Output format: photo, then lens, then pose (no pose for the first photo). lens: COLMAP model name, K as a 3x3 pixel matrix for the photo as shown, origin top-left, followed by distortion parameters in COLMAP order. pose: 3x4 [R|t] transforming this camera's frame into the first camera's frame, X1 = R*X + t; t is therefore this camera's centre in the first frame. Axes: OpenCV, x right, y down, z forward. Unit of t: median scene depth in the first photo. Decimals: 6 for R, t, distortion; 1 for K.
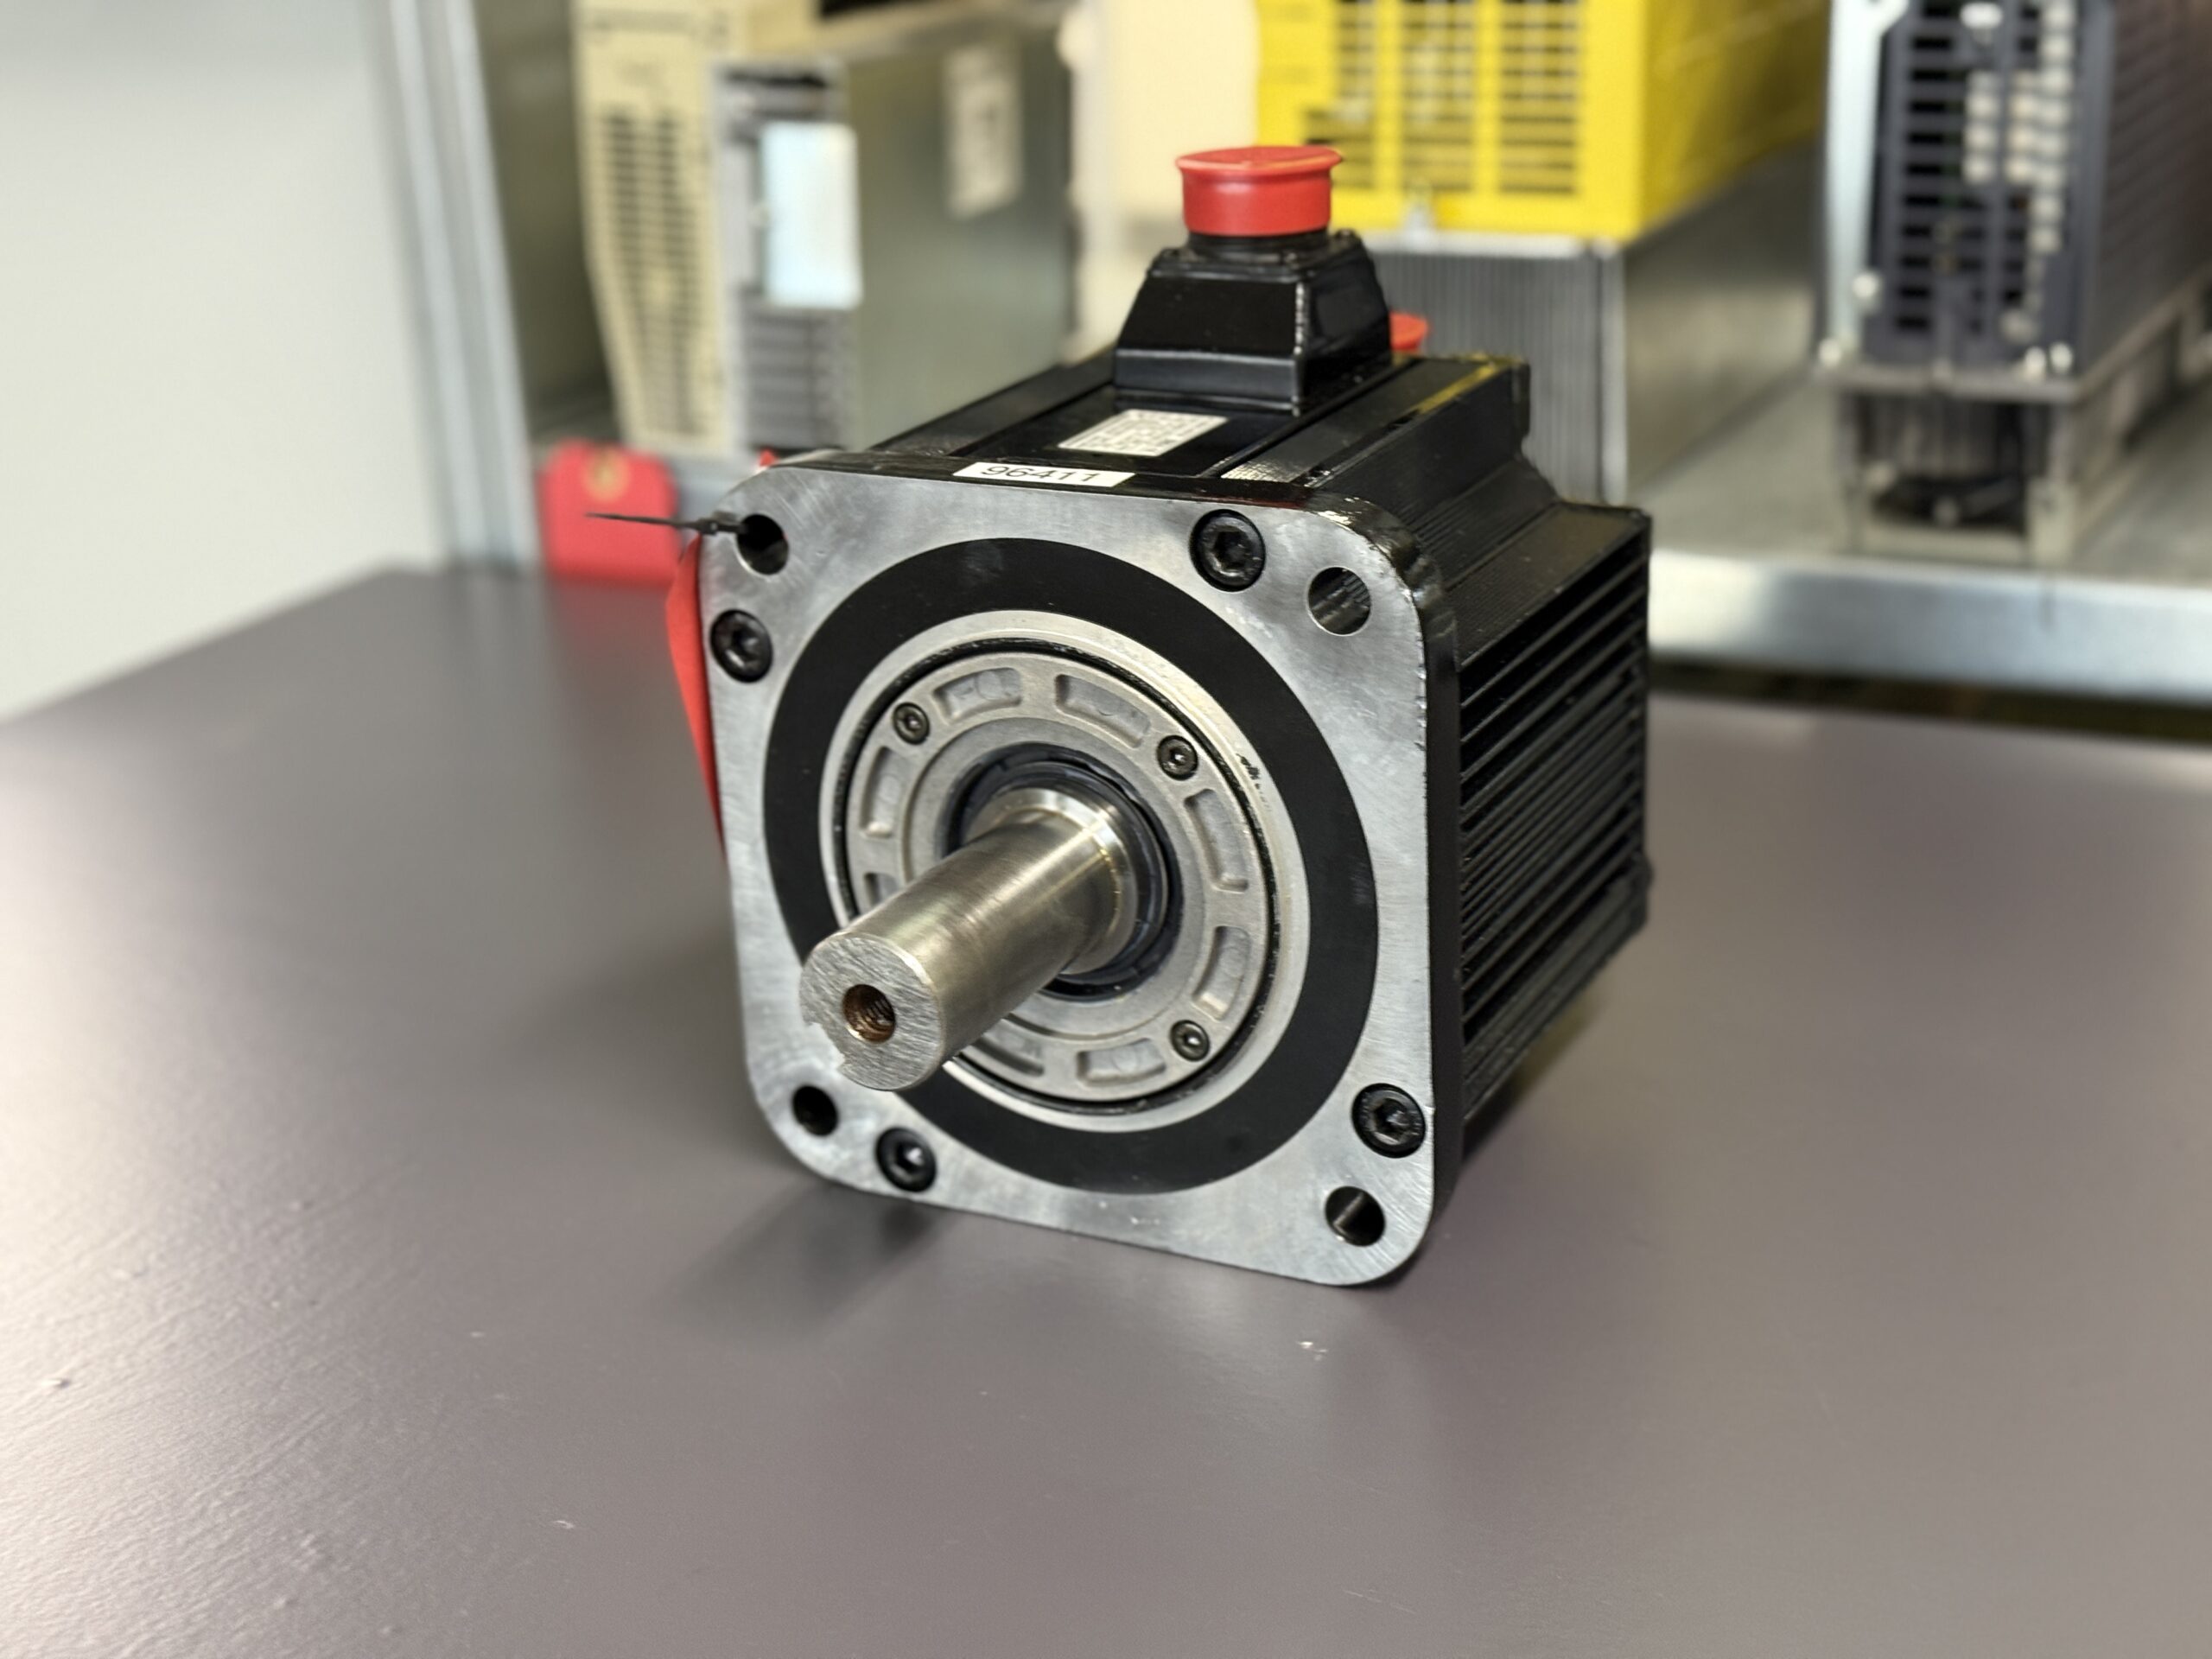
lens RADIAL K [[3114.7, 0, 1106.0], [0, 3114.7, 829.5], [0, 0, 1]] dist [0.102620, 0.031568]
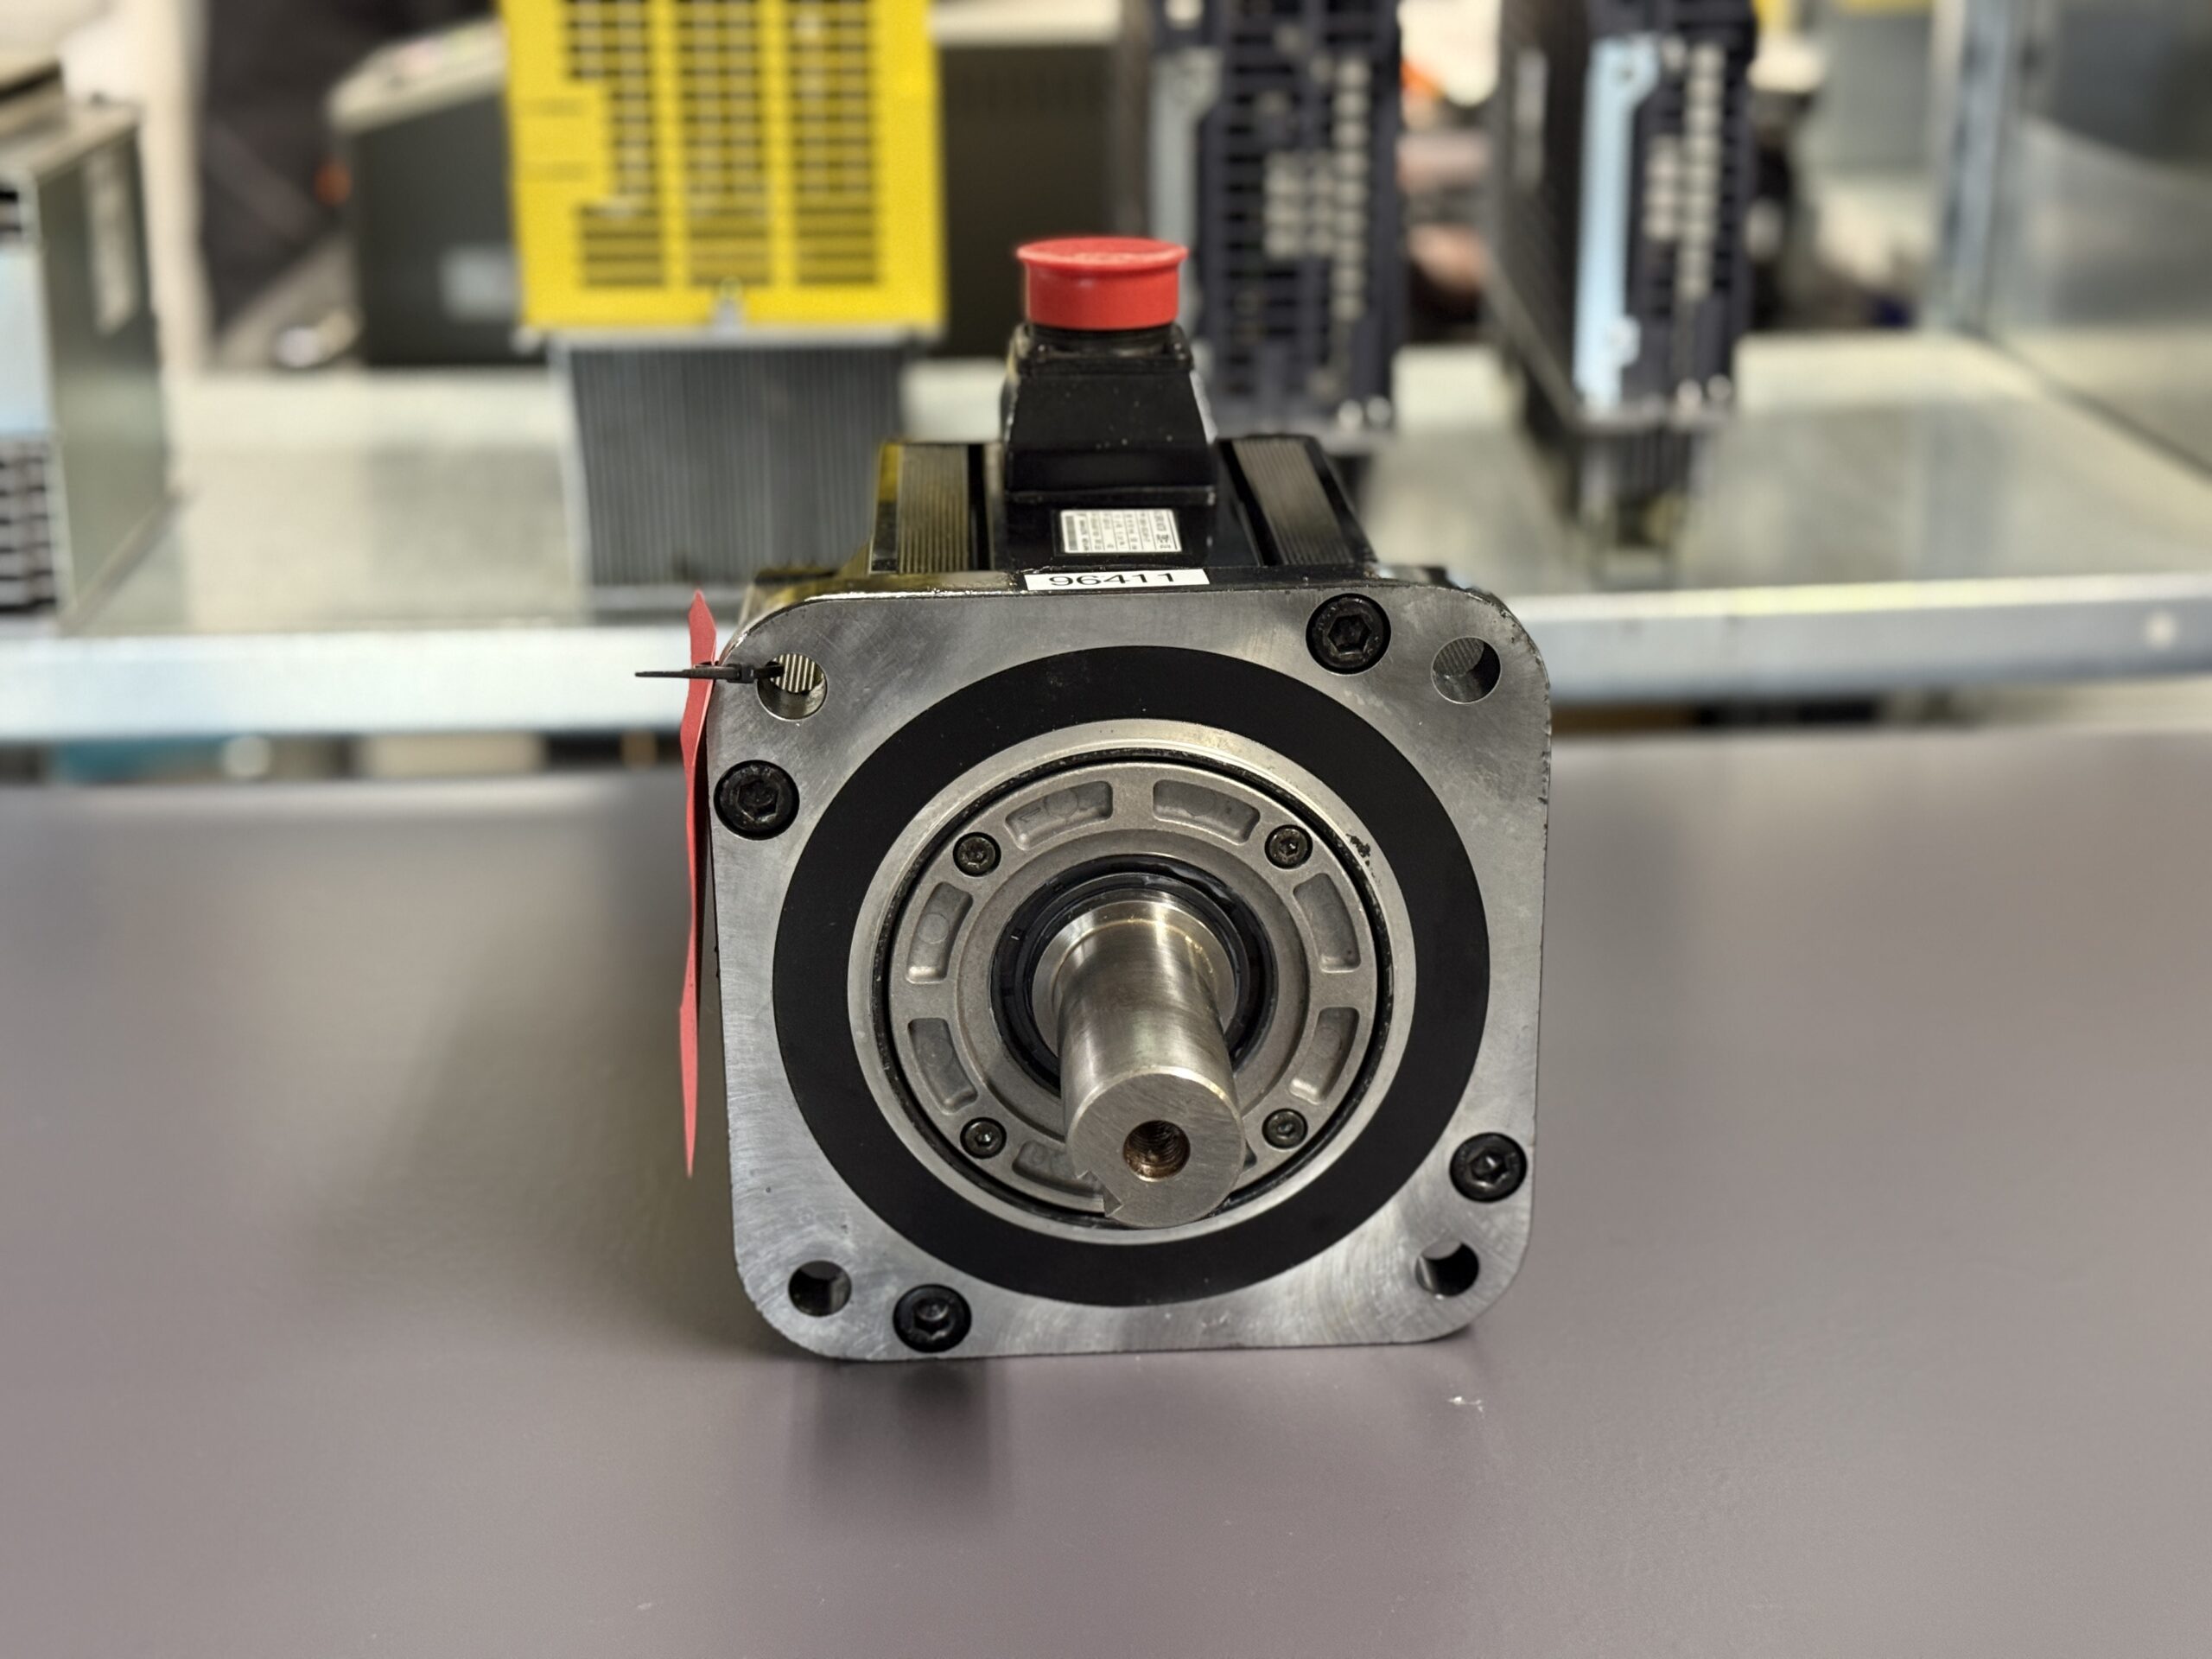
lens RADIAL K [[3114.7, 0, 1106.0], [0, 3114.7, 829.5], [0, 0, 1]] dist [0.102620, 0.031568]
pose [[0.859893, -0.135016, 0.492295, -0.497596], [0.147869, 0.988922, 0.012938, -0.048059], [-0.488589, 0.061669, 0.870332, 0.152791]]
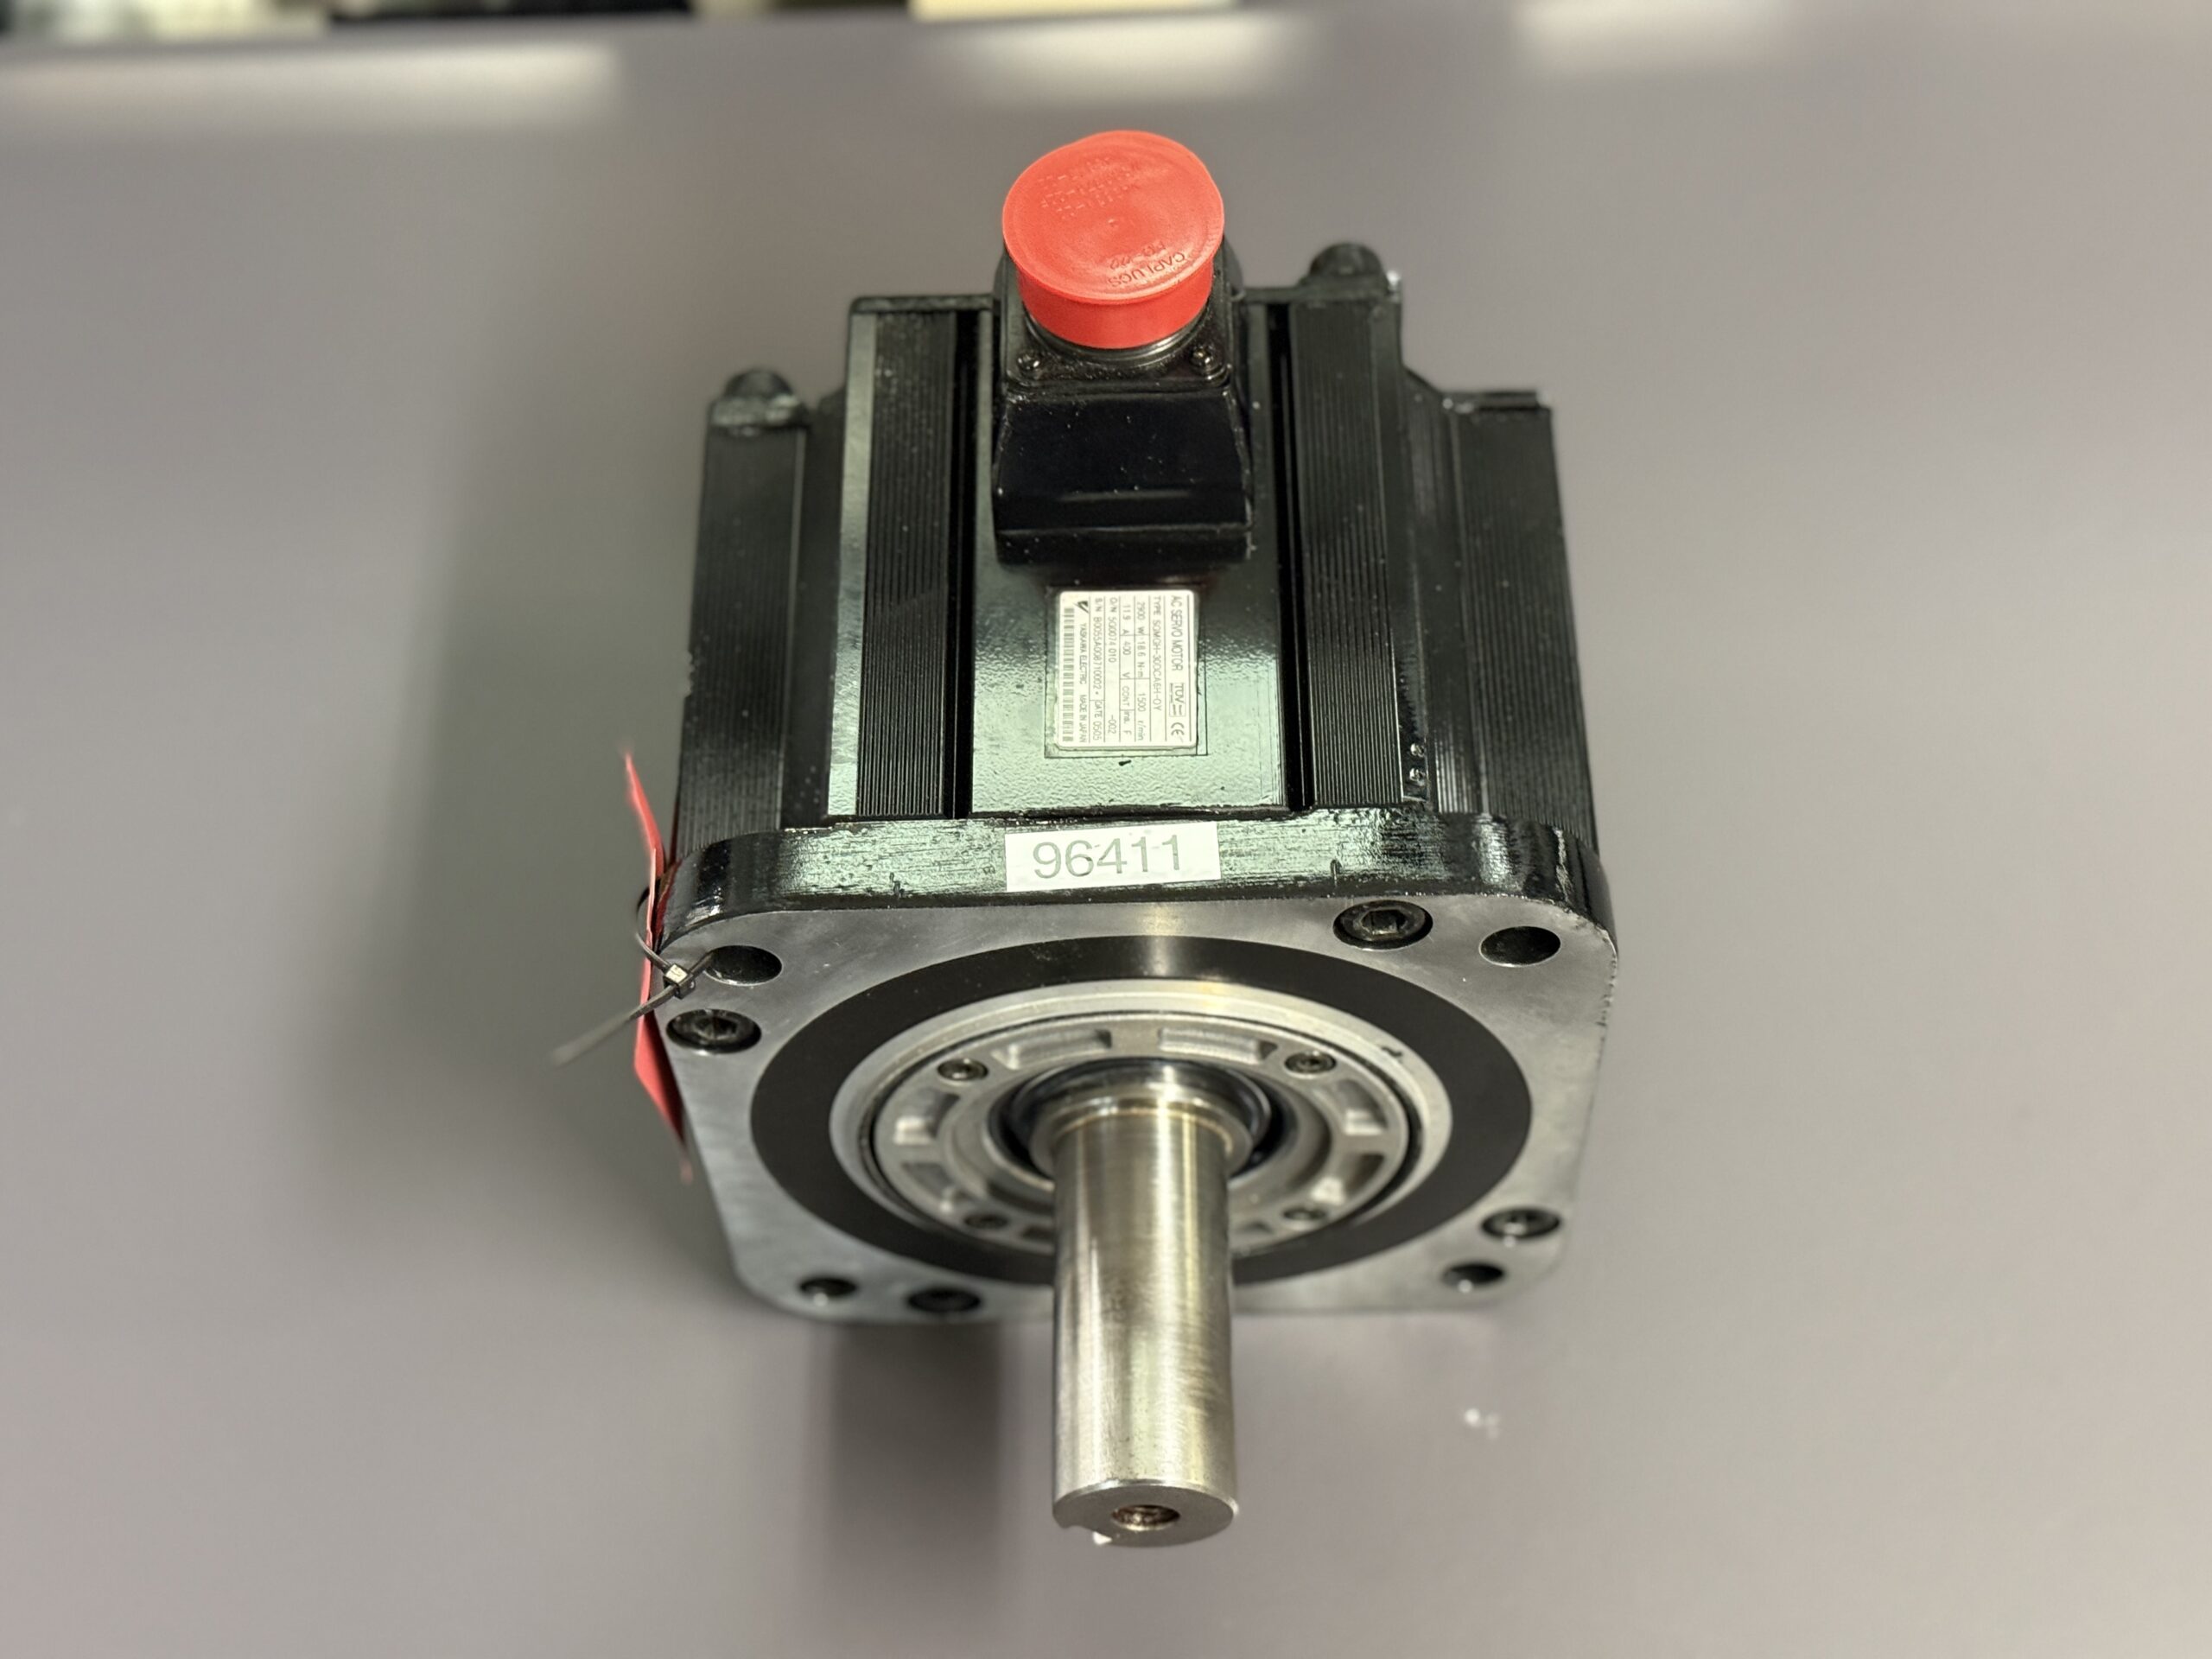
lens RADIAL K [[3114.7, 0, 1106.0], [0, 3114.7, 829.5], [0, 0, 1]] dist [0.102620, 0.031568]
pose [[0.881563, -0.387441, 0.269698, -0.234145], [0.160220, 0.782966, 0.601077, -0.597648], [-0.444046, -0.486676, 0.752310, 0.370562]]
